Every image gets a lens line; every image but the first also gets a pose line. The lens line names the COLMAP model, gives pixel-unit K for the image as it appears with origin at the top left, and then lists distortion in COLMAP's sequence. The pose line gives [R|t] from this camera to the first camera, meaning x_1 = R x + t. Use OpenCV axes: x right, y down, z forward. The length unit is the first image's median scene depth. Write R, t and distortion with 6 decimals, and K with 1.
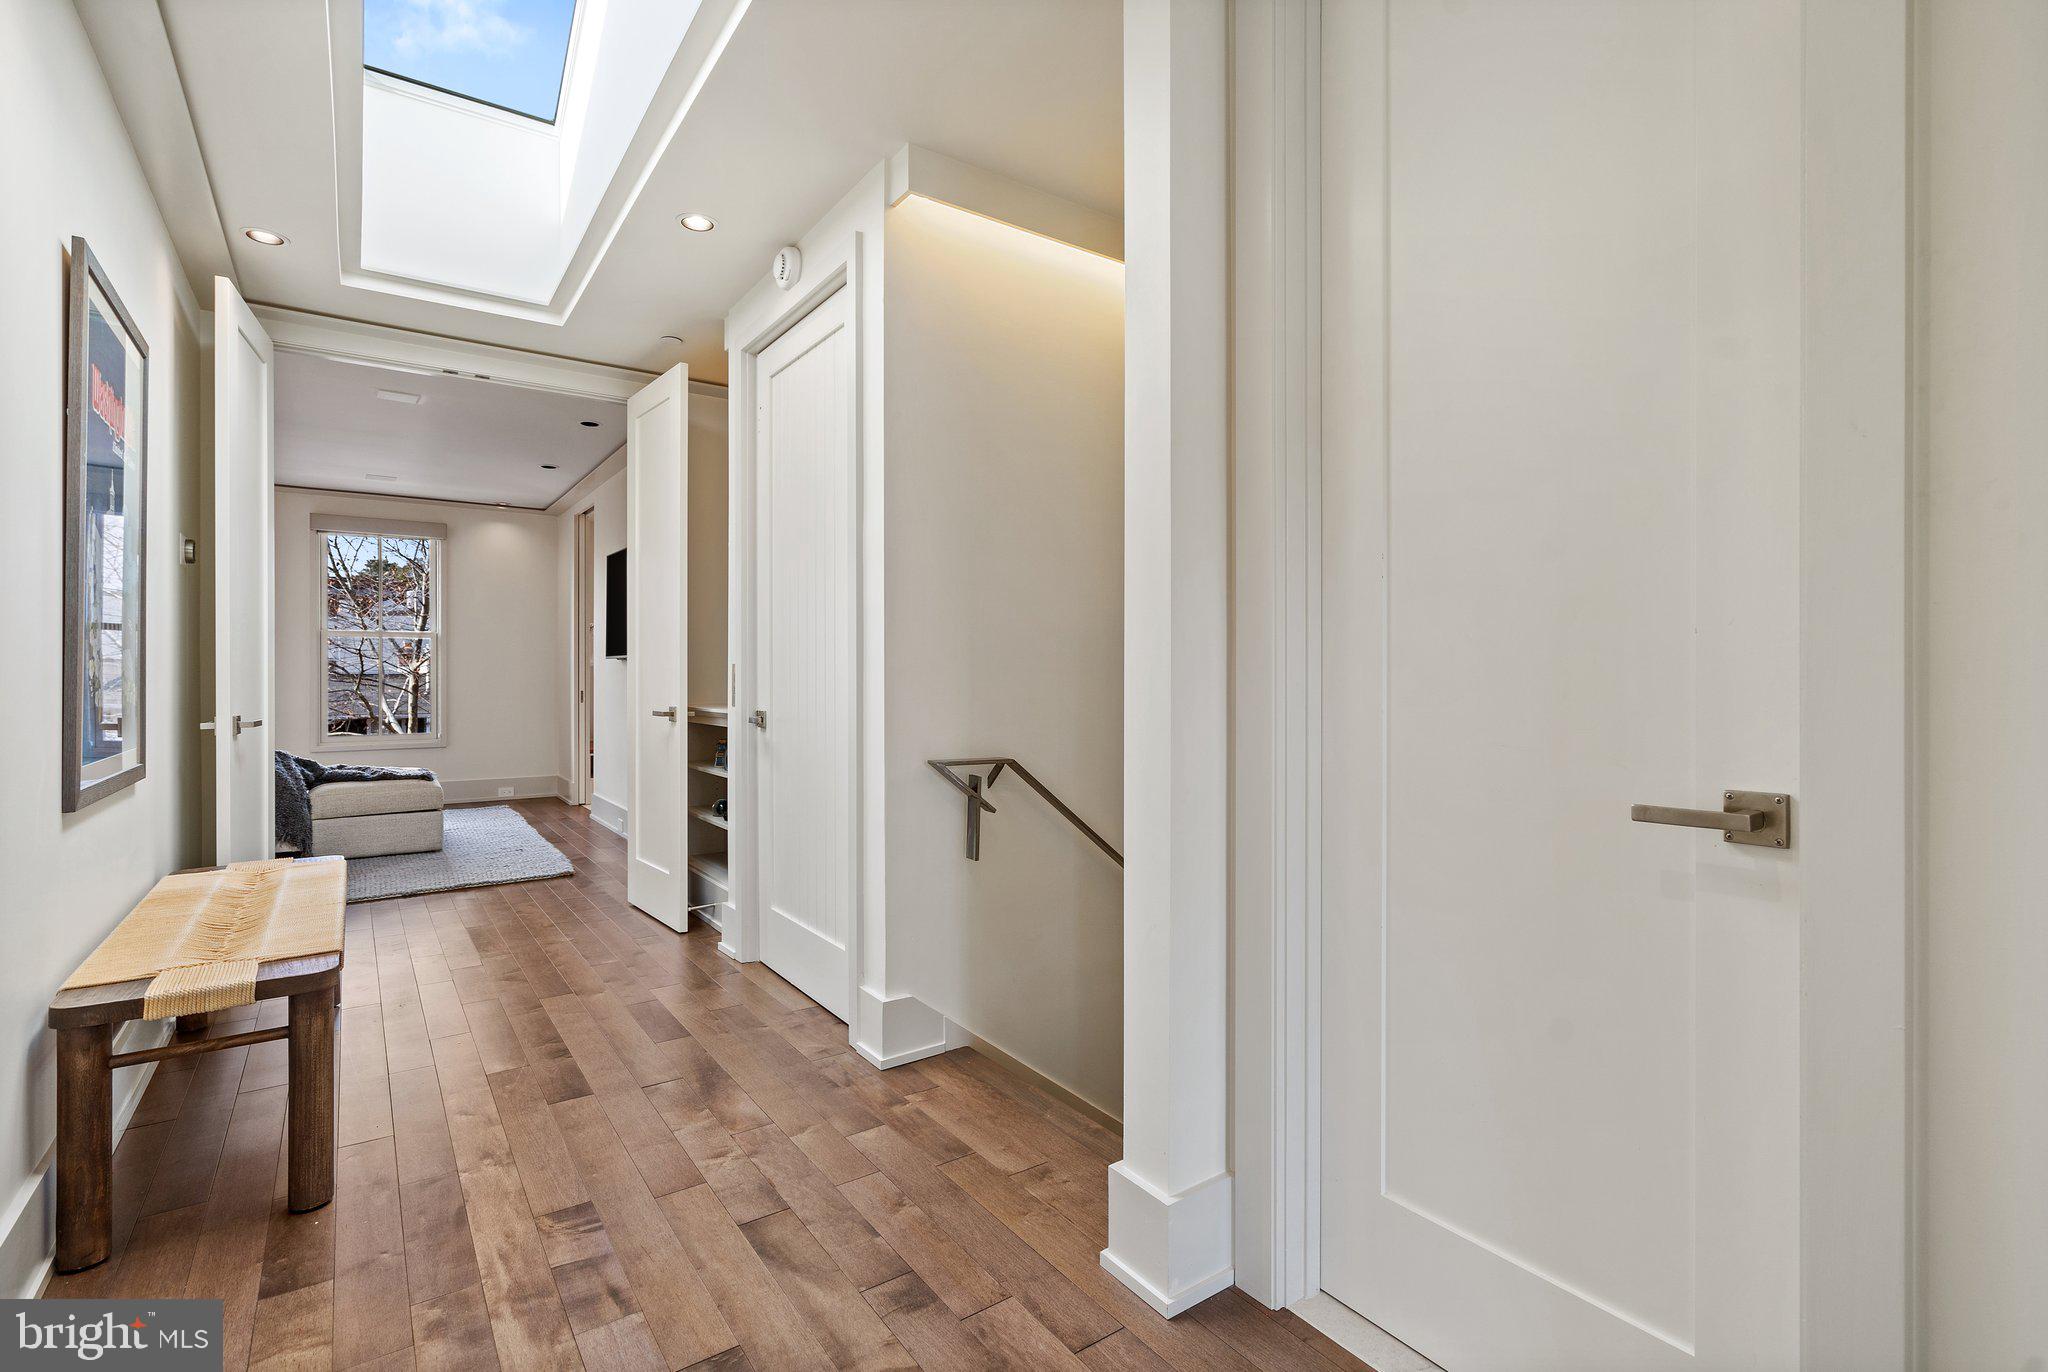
lens RADIAL K [[948.9, 0, 1029.2], [0, 948.9, 670.3], [0, 0, 1]] dist [-0.000491, 0.000841]
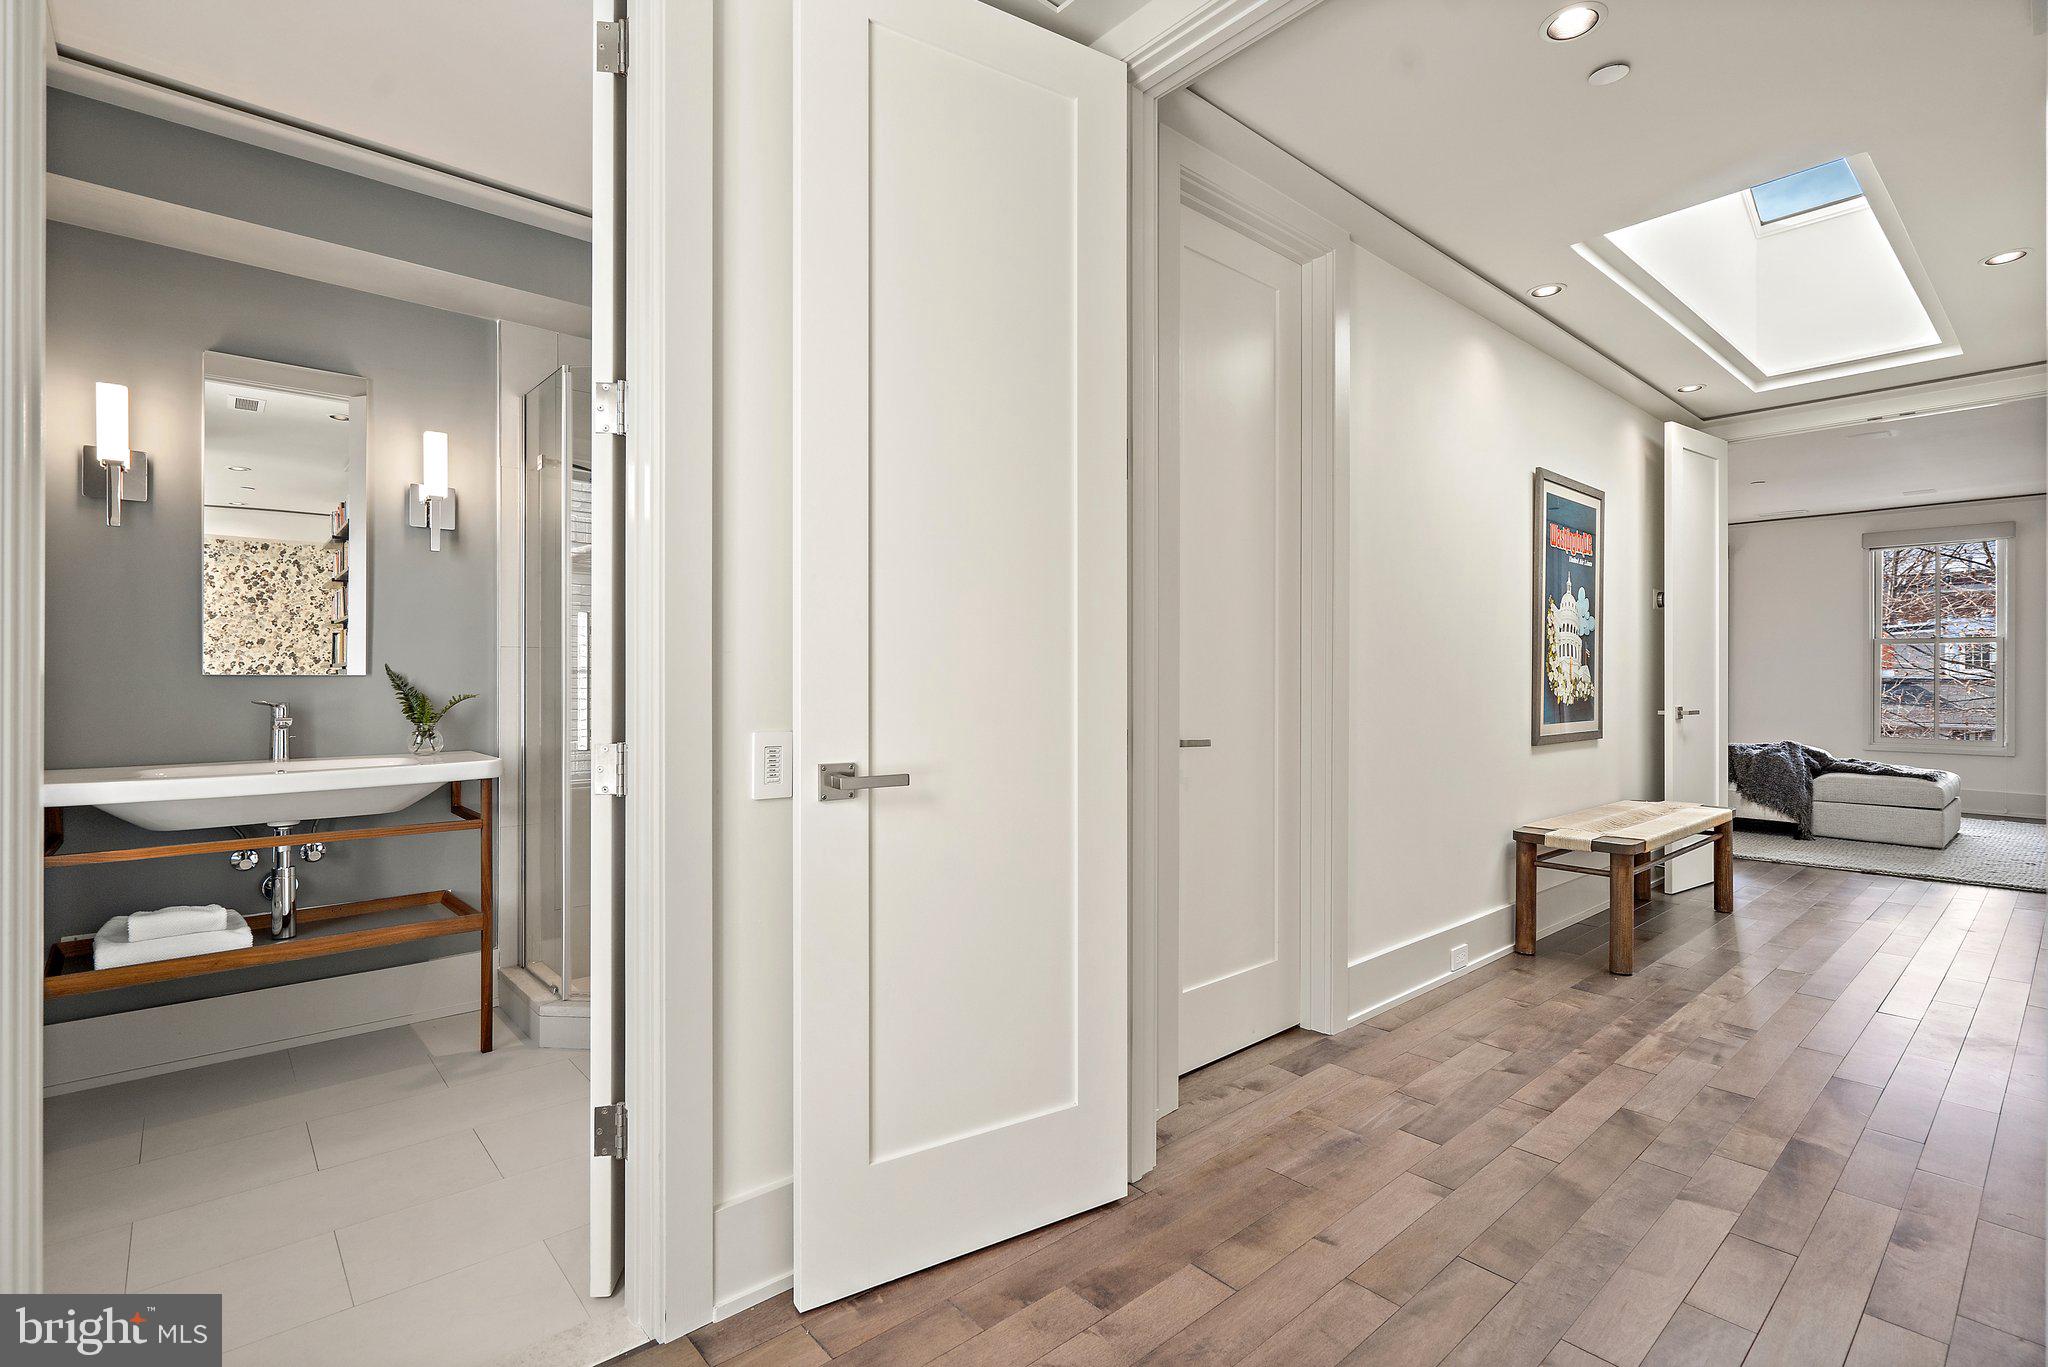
lens RADIAL K [[948.9, 0, 1028.3], [0, 948.9, 678.5], [0, 0, 1]] dist [-0.000491, 0.000841]
pose [[0.099656, 0.002937, -0.995018, 0.958713], [0.000482, 0.999995, 0.003000, -0.004131], [0.995022, -0.000779, 0.099654, -0.313144]]
